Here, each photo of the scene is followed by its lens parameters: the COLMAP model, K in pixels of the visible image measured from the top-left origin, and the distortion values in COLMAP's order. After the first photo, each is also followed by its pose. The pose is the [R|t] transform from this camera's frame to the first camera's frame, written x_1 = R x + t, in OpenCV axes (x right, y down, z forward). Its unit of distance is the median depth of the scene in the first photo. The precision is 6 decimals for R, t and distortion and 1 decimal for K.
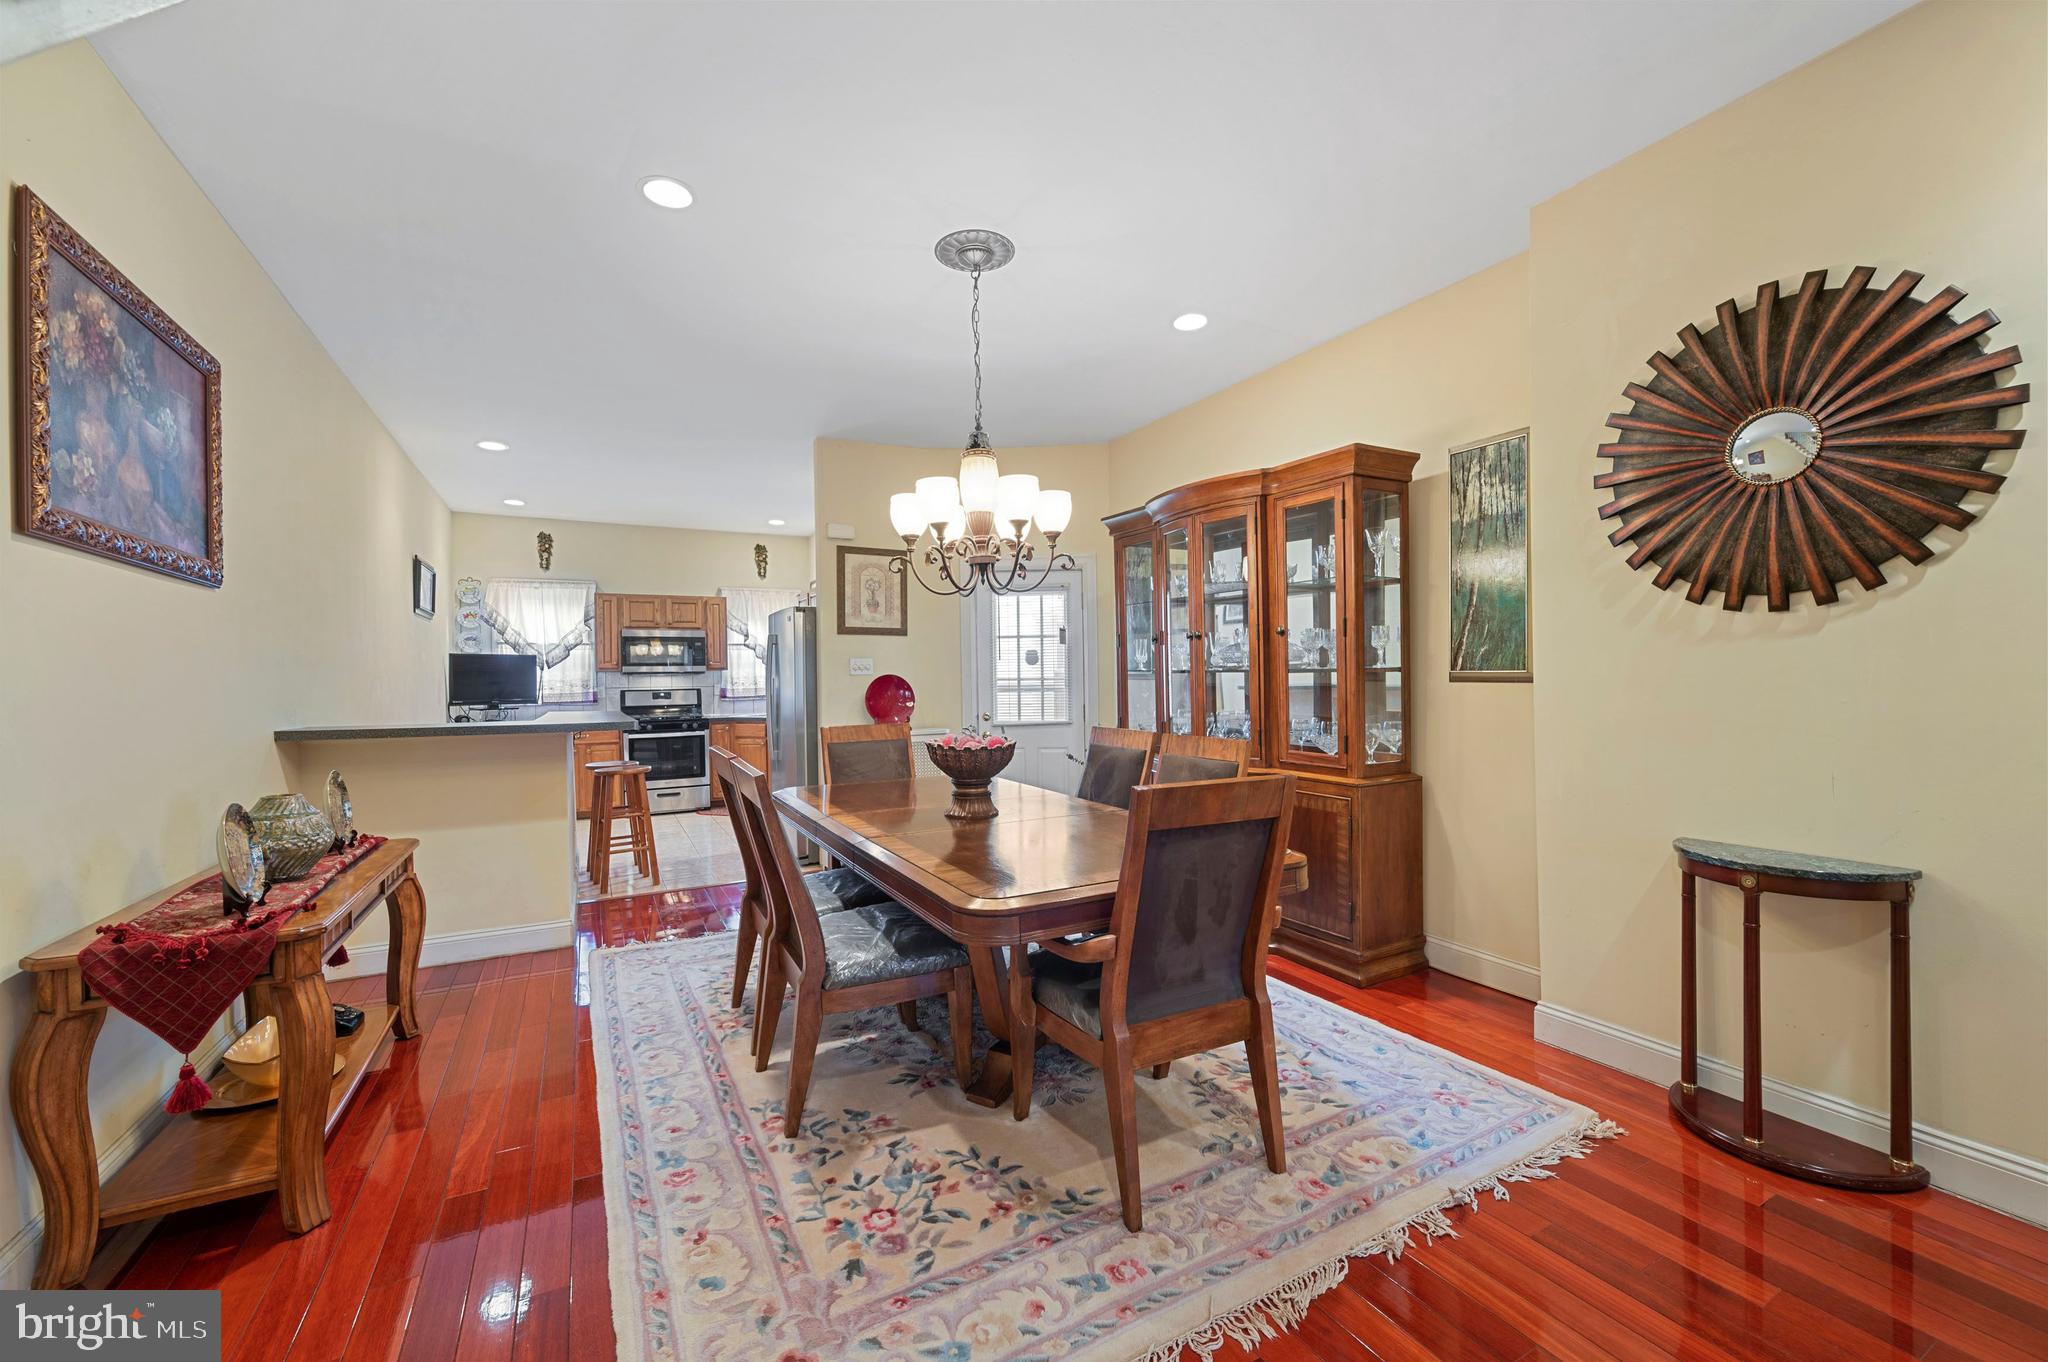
lens RADIAL K [[825.8, 0, 1033.3], [0, 825.8, 682.2], [0, 0, 1]] dist [-0.005982, 0.000152]
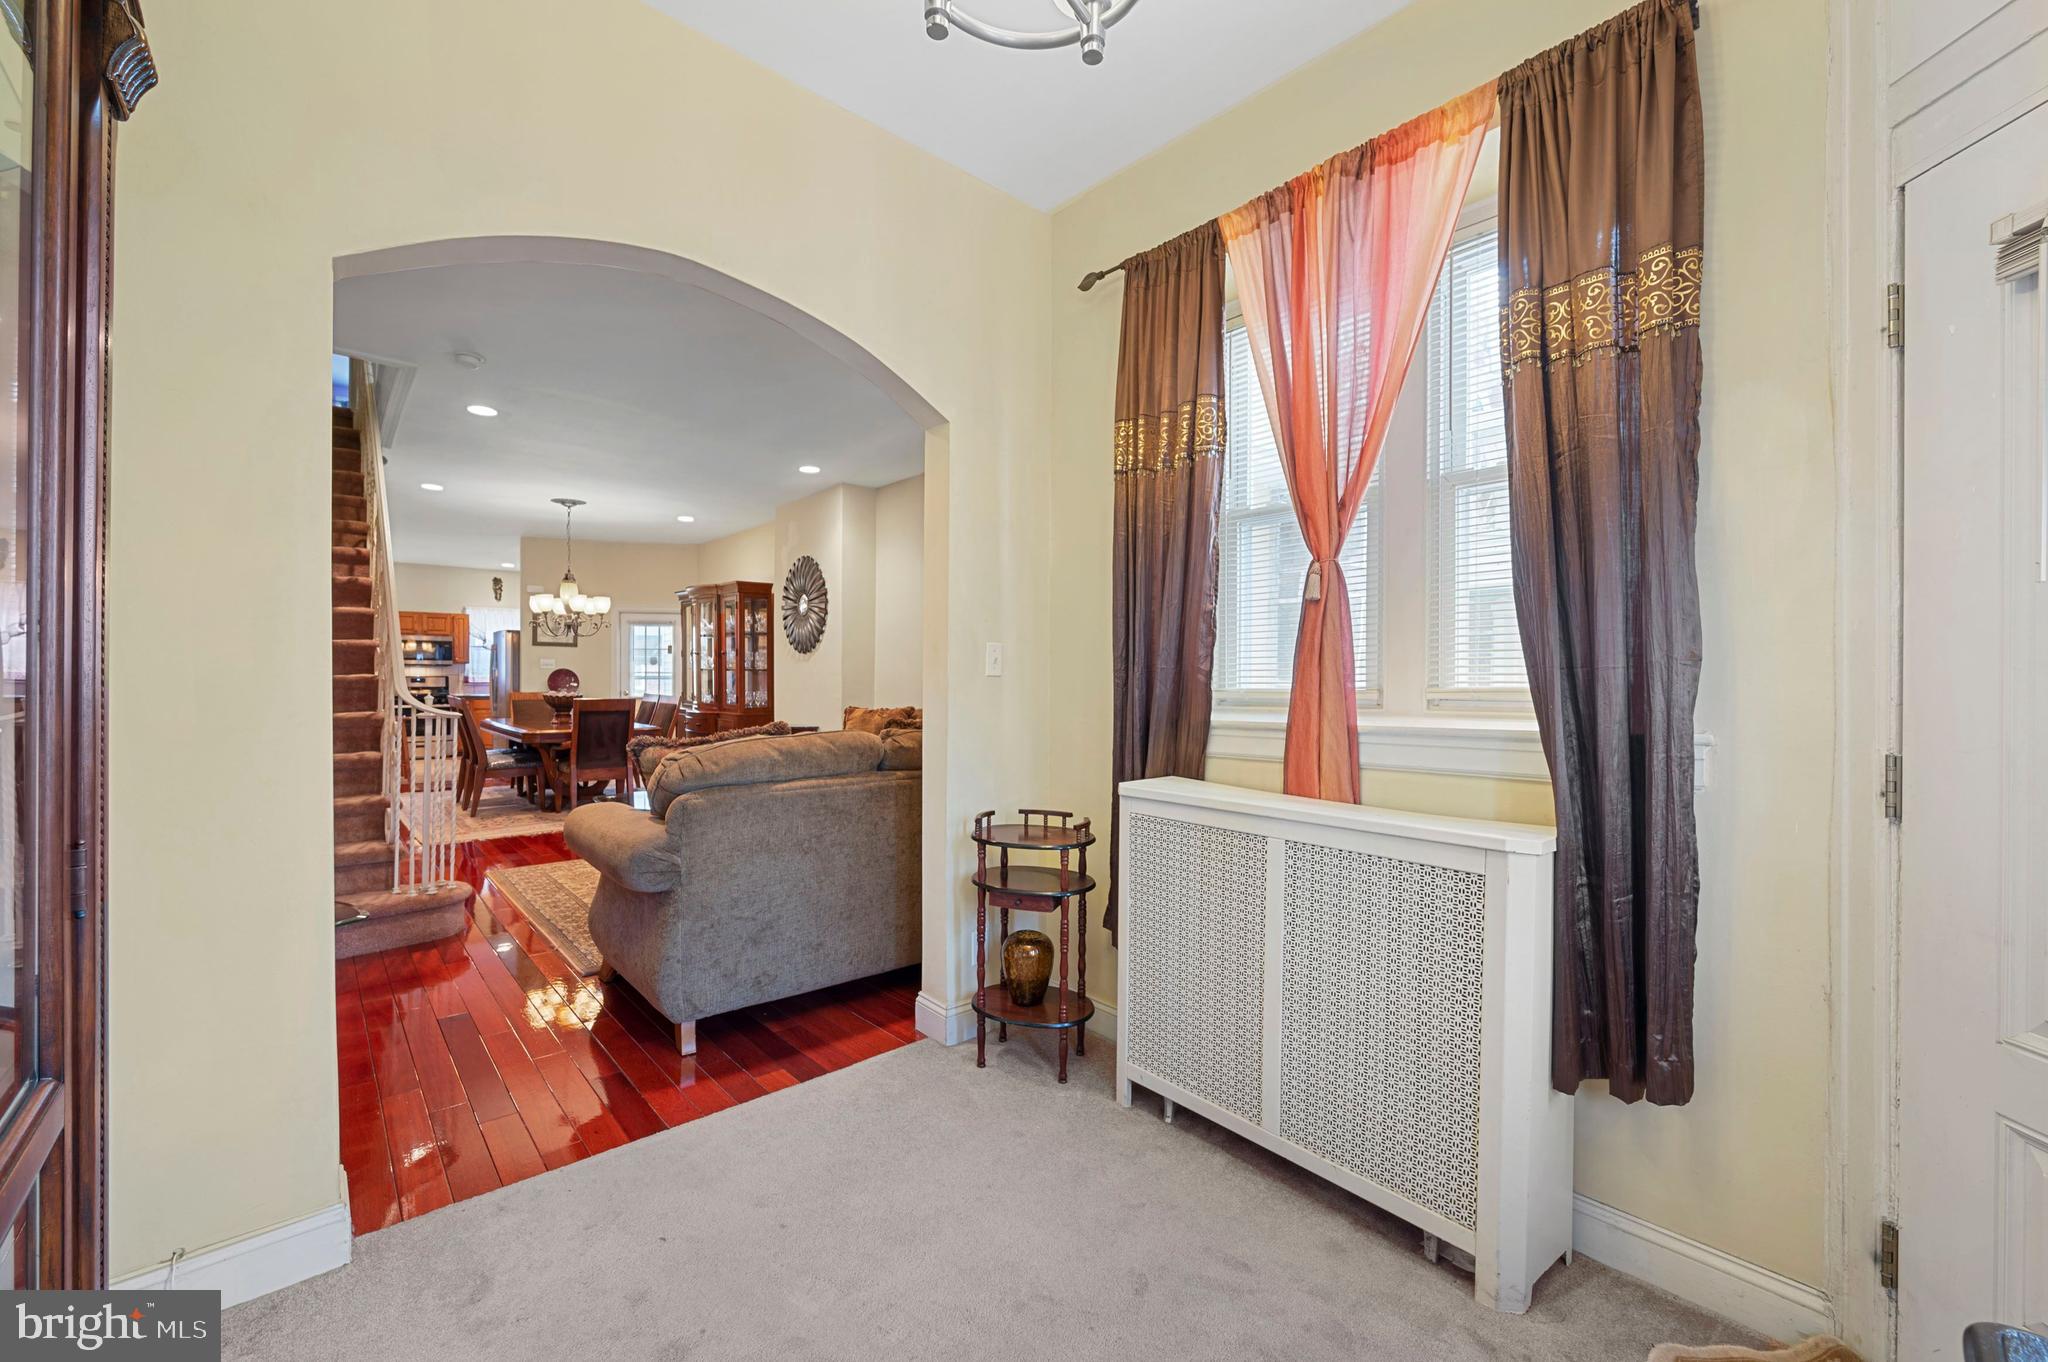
lens RADIAL K [[825.8, 0, 1031.4], [0, 825.8, 678.9], [0, 0, 1]] dist [-0.005982, 0.000152]
pose [[0.974115, 0.017166, 0.225400, 0.305211], [-0.015834, 0.999845, -0.007718, 0.008193], [-0.225498, 0.003949, 0.974236, -0.727005]]
